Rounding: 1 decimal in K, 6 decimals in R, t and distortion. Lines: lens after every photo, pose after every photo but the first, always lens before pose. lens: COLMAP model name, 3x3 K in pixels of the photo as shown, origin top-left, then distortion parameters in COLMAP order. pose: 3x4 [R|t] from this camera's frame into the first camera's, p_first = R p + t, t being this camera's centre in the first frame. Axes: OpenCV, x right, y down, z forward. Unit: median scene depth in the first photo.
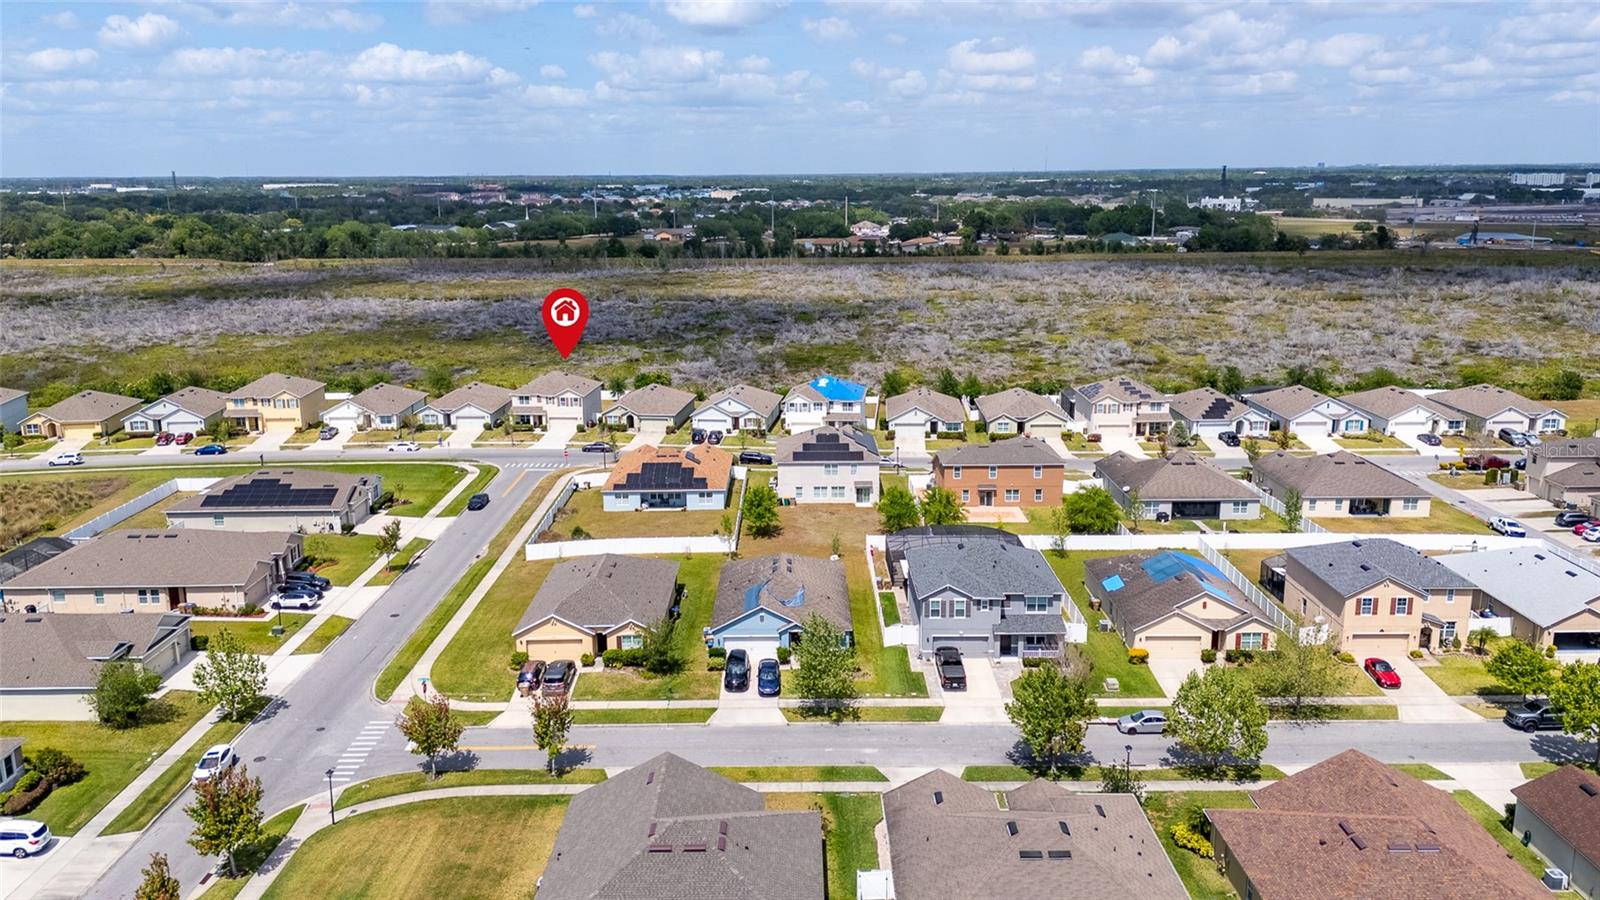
lens RADIAL K [[1162.7, 0, 802.4], [0, 1162.7, 446.3], [0, 0, 1]] dist [0.032366, -0.008243]
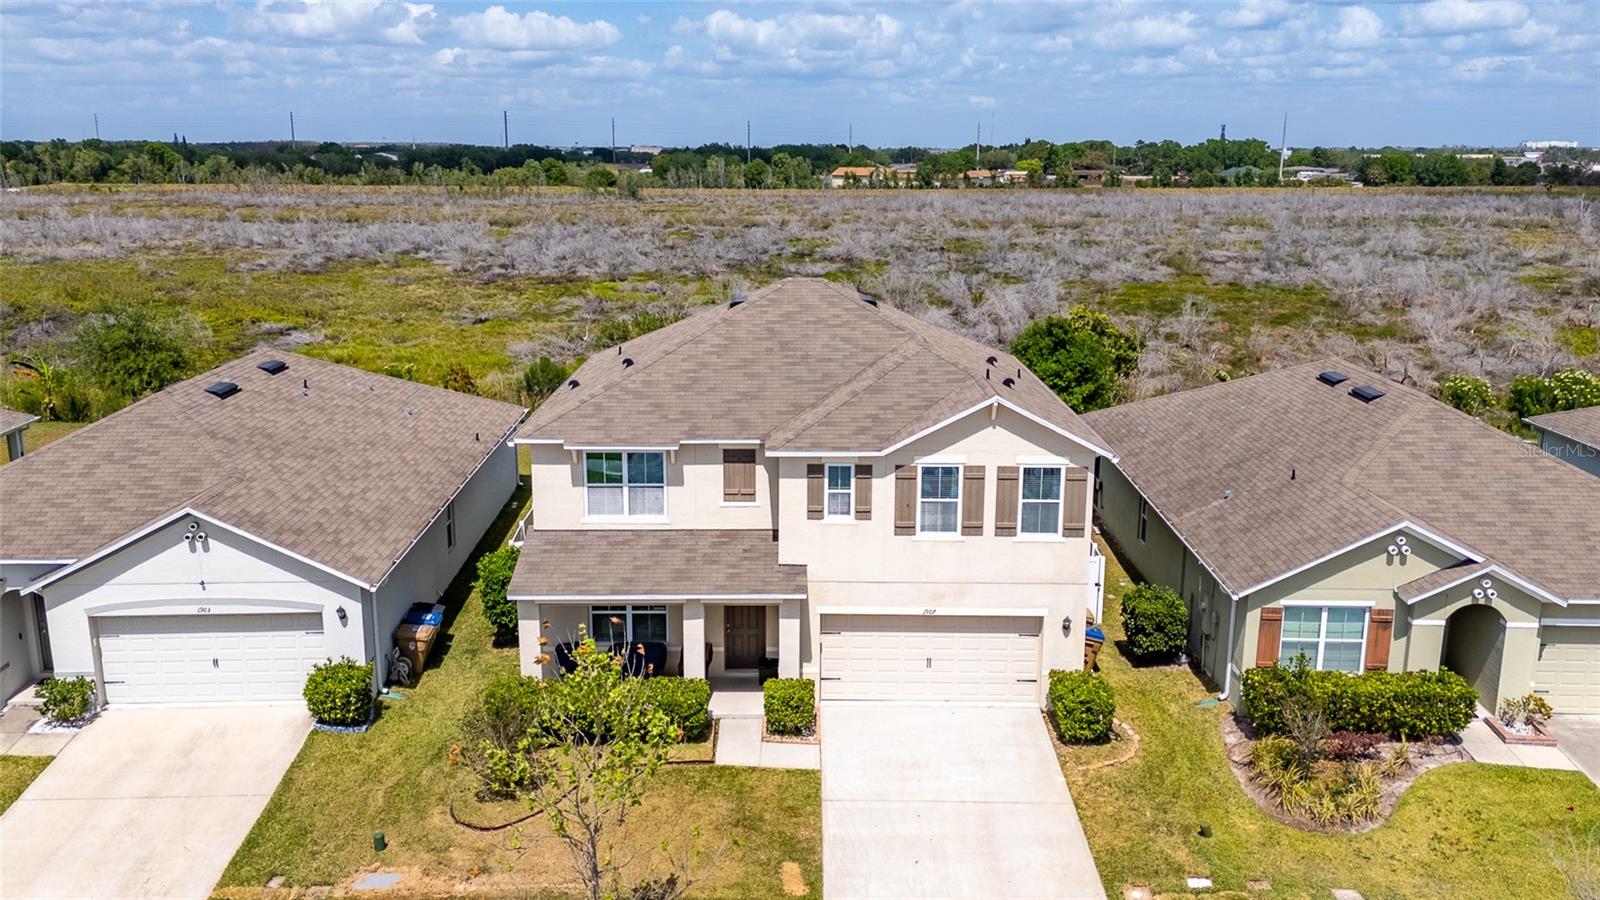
lens RADIAL K [[1162.7, 0, 793.2], [0, 1162.7, 445.5], [0, 0, 1]] dist [0.032366, -0.008243]
pose [[0.996609, -0.009165, 0.081776, -0.232189], [0.008654, 0.999941, 0.006593, -0.045279], [-0.081831, -0.005863, 0.996629, 0.872448]]
